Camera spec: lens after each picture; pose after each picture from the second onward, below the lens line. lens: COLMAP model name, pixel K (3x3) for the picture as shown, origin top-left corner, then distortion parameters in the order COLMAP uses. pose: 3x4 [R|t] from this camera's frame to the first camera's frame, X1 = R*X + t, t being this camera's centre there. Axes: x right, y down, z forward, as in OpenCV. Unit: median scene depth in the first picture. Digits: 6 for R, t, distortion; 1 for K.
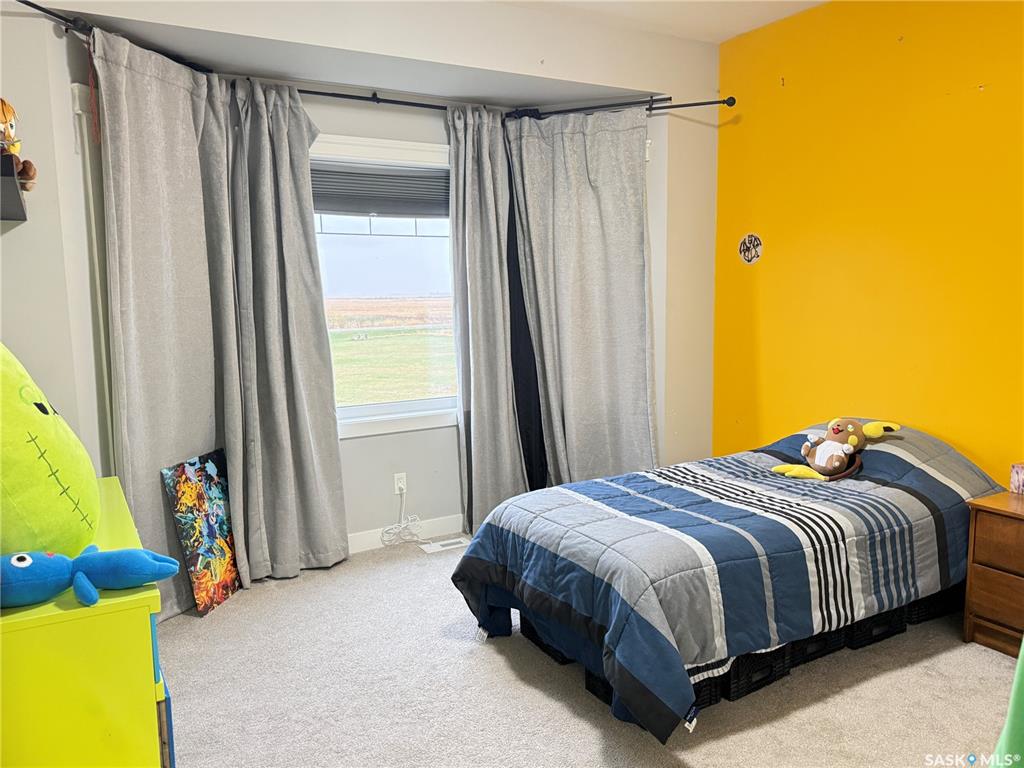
lens RADIAL K [[790.2, 0, 504.0], [0, 790.2, 379.4], [0, 0, 1]] dist [0.071681, -0.074696]
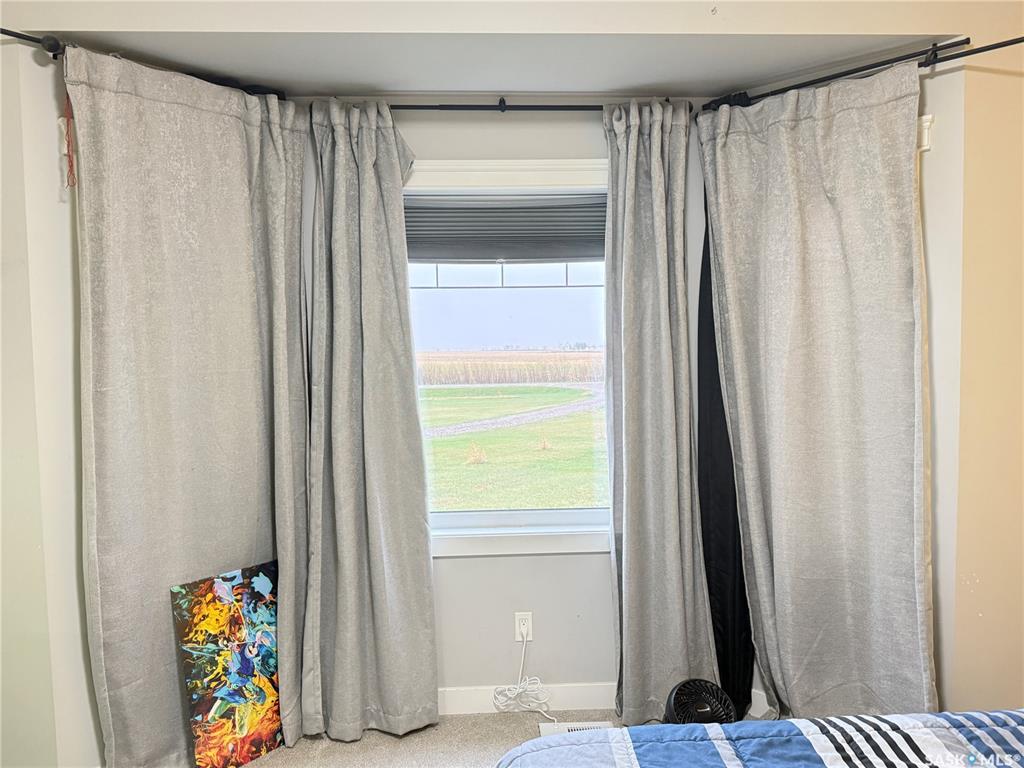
lens RADIAL K [[790.2, 0, 517.2], [0, 790.2, 393.6], [0, 0, 1]] dist [0.071681, -0.074696]
pose [[0.890437, 0.029455, -0.454152, 0.206637], [-0.051640, 0.997998, -0.036520, -0.059566], [0.452167, 0.055971, 0.890175, 0.372262]]
